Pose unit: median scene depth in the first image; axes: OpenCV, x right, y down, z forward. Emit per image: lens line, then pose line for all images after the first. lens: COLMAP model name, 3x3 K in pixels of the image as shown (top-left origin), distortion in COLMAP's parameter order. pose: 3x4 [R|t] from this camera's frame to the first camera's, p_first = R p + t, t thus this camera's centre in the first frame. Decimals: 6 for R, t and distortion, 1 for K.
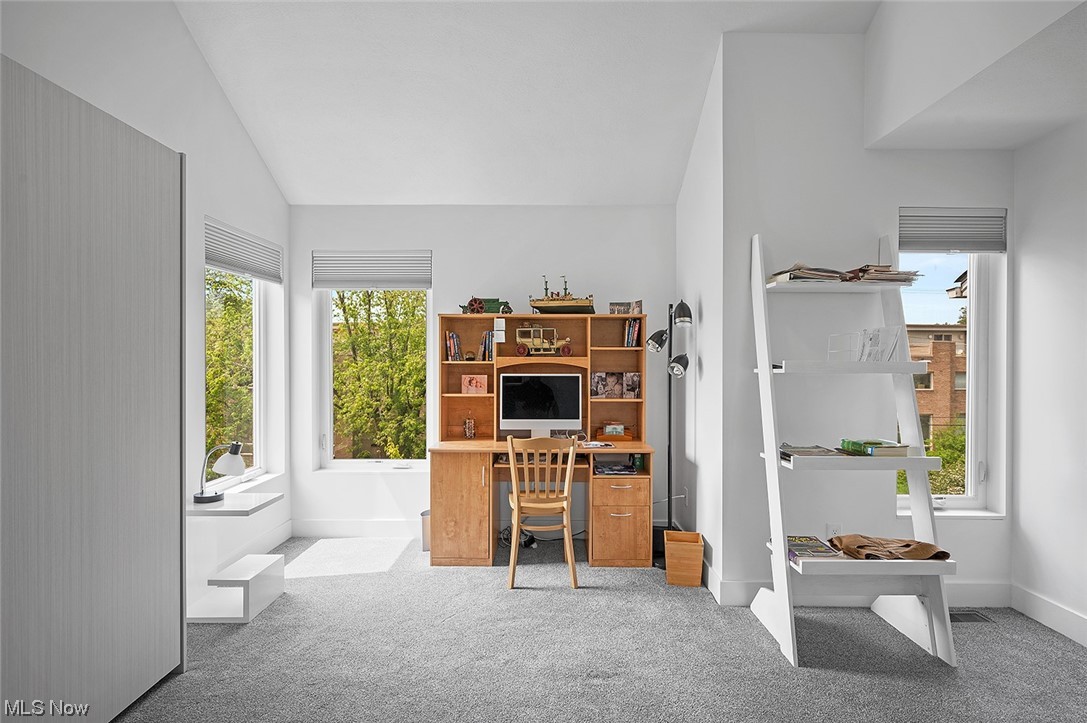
lens RADIAL K [[539.8, 0, 544.6], [0, 539.8, 364.6], [0, 0, 1]] dist [0.003187, -0.000053]
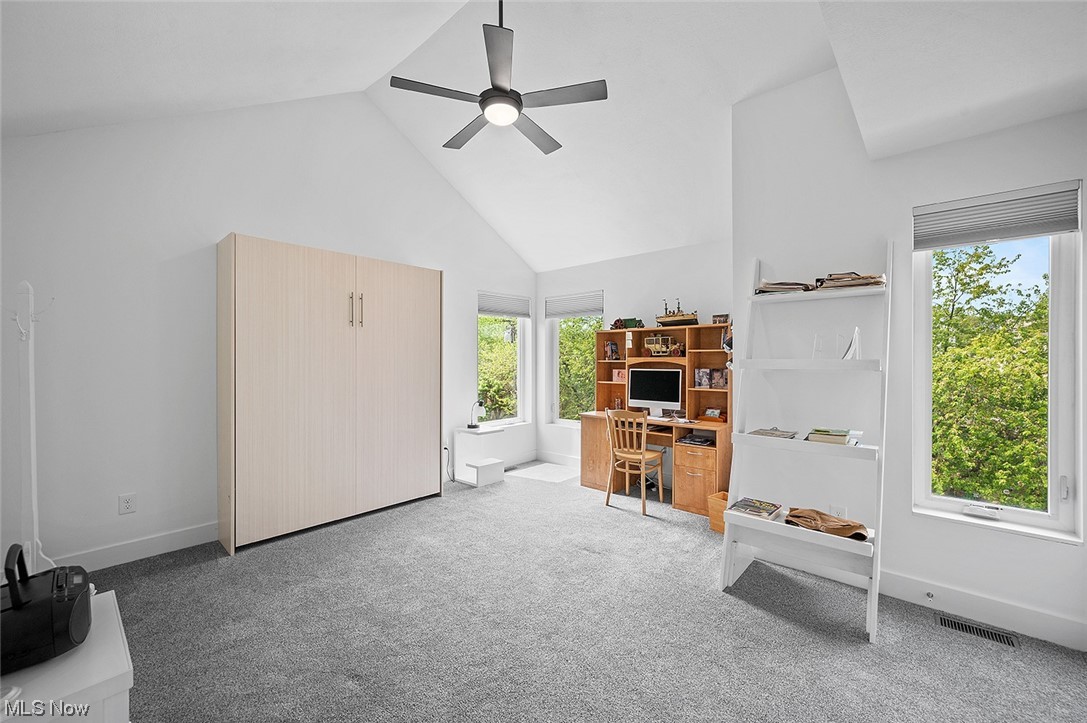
lens RADIAL K [[432.8, 0, 544.3], [0, 432.8, 360.4], [0, 0, 1]] dist [0.003685, 0.000394]
pose [[0.747799, -0.002873, -0.663919, 0.536657], [-0.001701, 0.999979, -0.006244, 0.001336], [0.663923, 0.005799, 0.747779, -0.052850]]
